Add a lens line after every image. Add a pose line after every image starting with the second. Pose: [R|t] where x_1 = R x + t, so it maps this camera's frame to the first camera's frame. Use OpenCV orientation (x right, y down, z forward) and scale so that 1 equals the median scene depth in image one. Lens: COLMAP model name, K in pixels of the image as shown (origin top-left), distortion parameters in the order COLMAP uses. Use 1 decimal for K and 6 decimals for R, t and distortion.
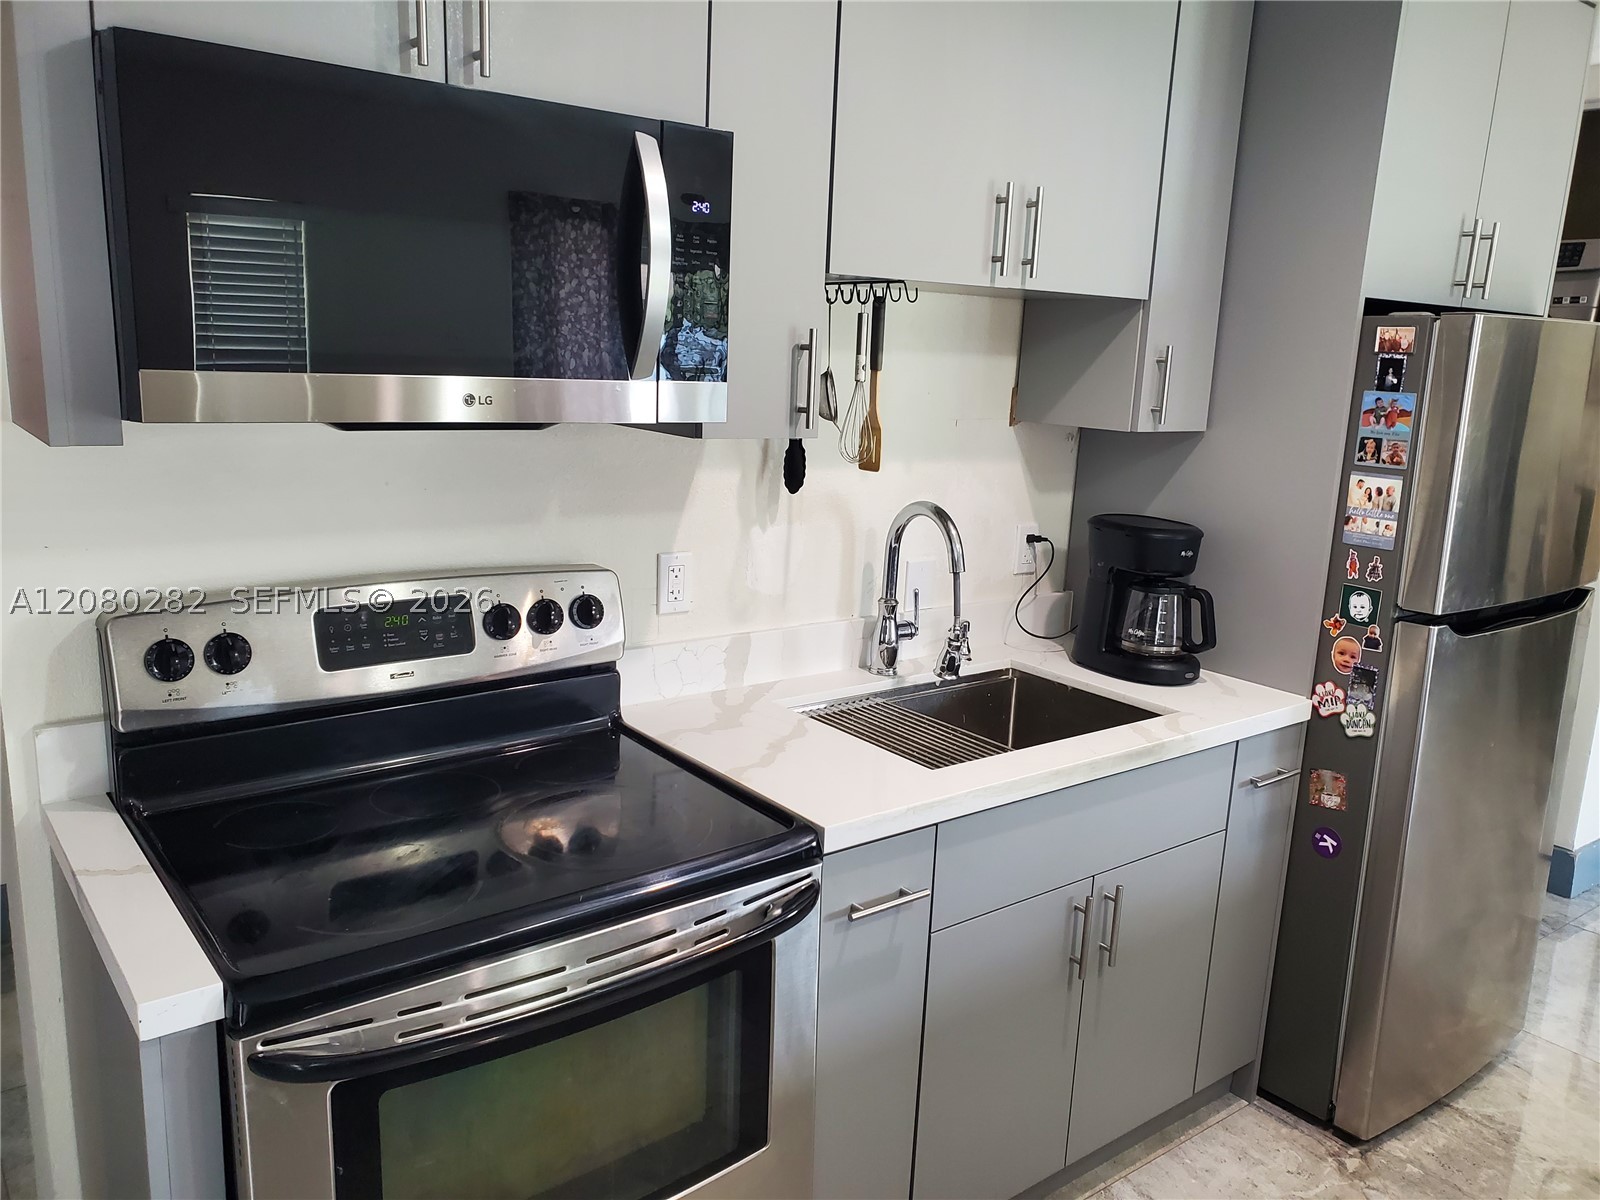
lens RADIAL K [[1238.8, 0, 811.9], [0, 1238.8, 621.6], [0, 0, 1]] dist [0.051105, -0.040680]
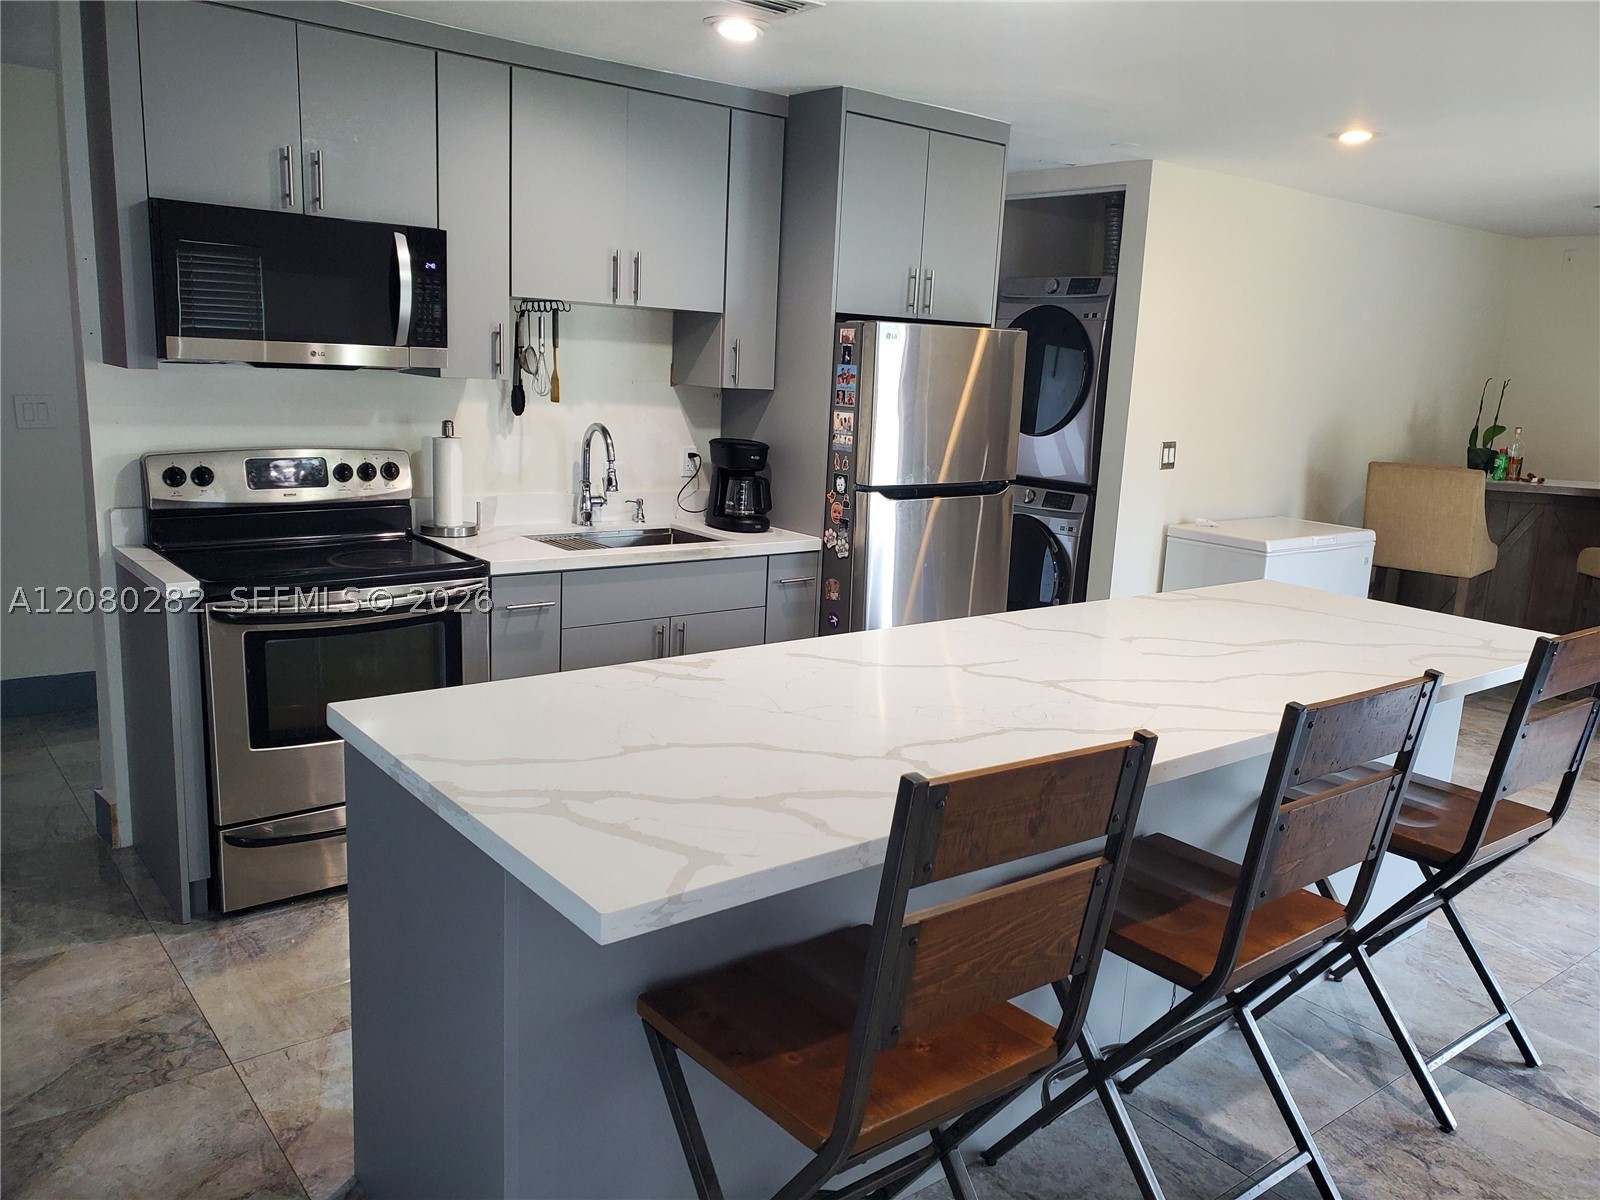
lens RADIAL K [[1238.8, 0, 809.2], [0, 1238.8, 615.4], [0, 0, 1]] dist [0.051105, -0.040680]
pose [[0.999896, 0.004011, 0.013868, 0.410848], [-0.003810, 0.999888, -0.014499, 0.225781], [-0.013925, 0.014444, 0.999799, -0.872412]]
